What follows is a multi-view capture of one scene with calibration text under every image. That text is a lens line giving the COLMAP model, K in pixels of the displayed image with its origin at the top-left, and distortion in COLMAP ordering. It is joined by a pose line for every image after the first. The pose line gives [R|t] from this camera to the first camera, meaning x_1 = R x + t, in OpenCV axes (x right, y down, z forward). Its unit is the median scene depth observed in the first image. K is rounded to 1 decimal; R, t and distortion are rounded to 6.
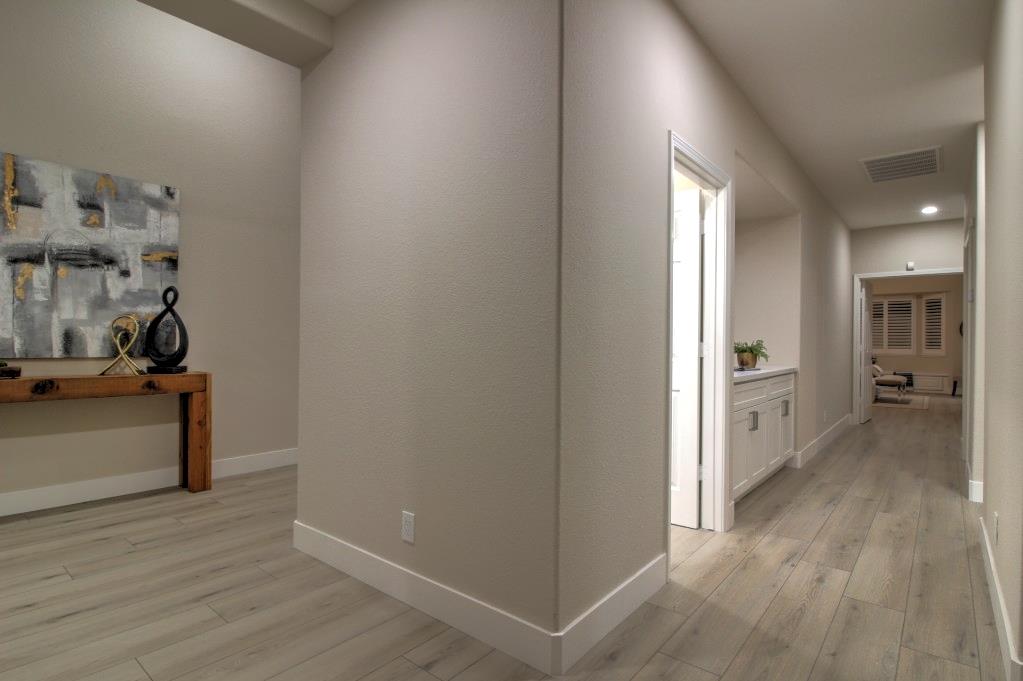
lens RADIAL K [[536.8, 0, 516.8], [0, 536.8, 342.6], [0, 0, 1]] dist [-0.003582, -0.000918]
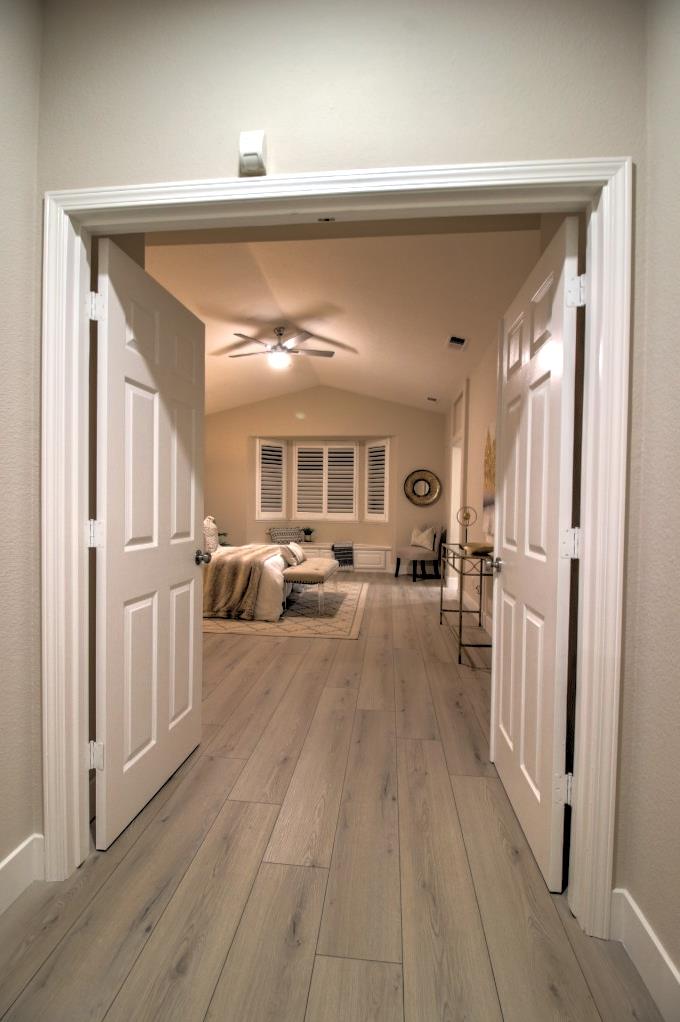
lens RADIAL K [[467.0, 0, 350.7], [0, 467.0, 511.8], [0, 0, 1]] dist [0.000644, -0.000096]
pose [[0.831627, -0.004573, 0.555316, 0.391265], [-0.007096, 0.999797, 0.018859, -0.002168], [-0.555290, -0.019625, 0.831425, 0.483604]]
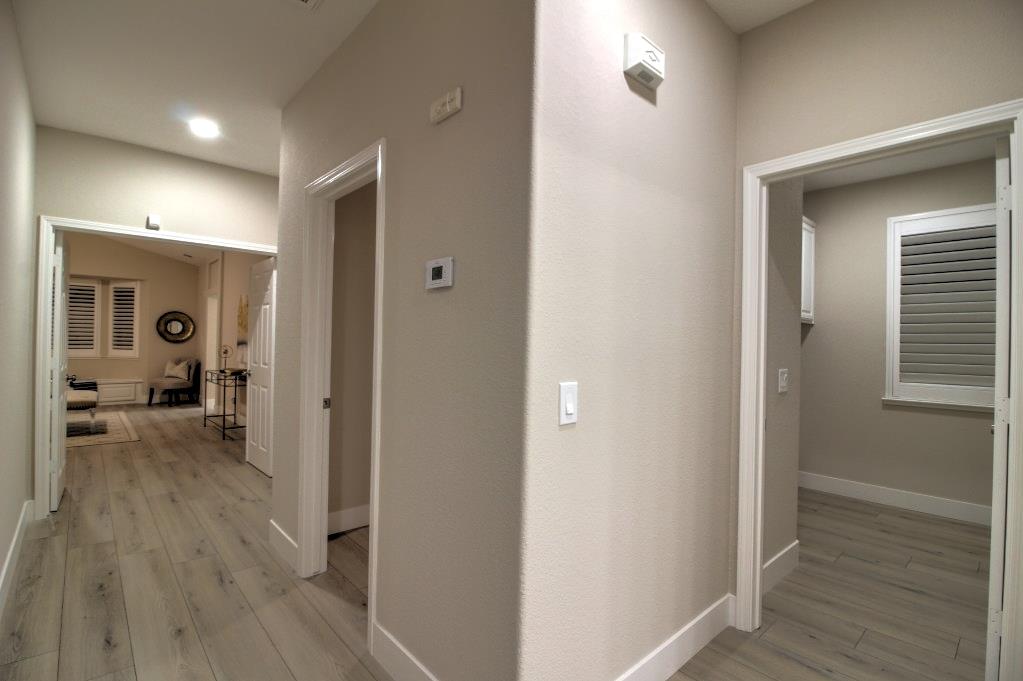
lens RADIAL K [[480.3, 0, 516.8], [0, 480.3, 338.9], [0, 0, 1]] dist [-0.019179, -0.000334]
pose [[0.155446, 0.001983, 0.987842, 0.167746], [-0.012480, 0.999922, -0.000044, -0.011459], [-0.987766, -0.012321, 0.155458, 0.309808]]
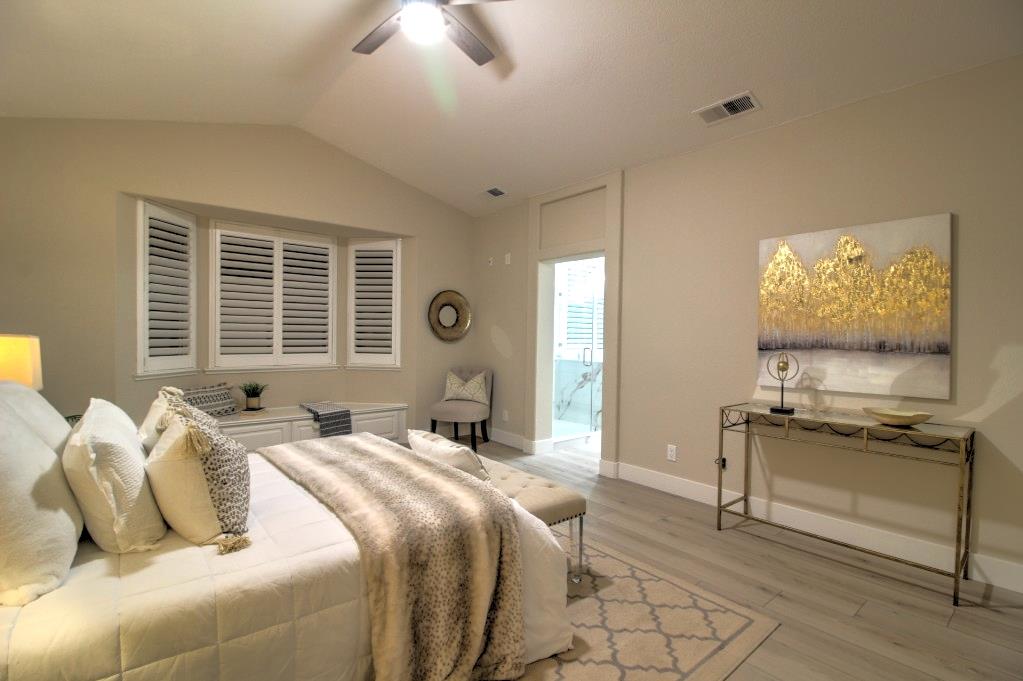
lens RADIAL K [[467.5, 0, 510.3], [0, 467.5, 335.7], [0, 0, 1]] dist [0.000644, -0.000096]
pose [[0.196817, -0.006098, 0.980421, 0.395969], [-0.009958, 0.999917, 0.008218, -0.008816], [-0.980390, -0.011380, 0.196740, 0.813814]]
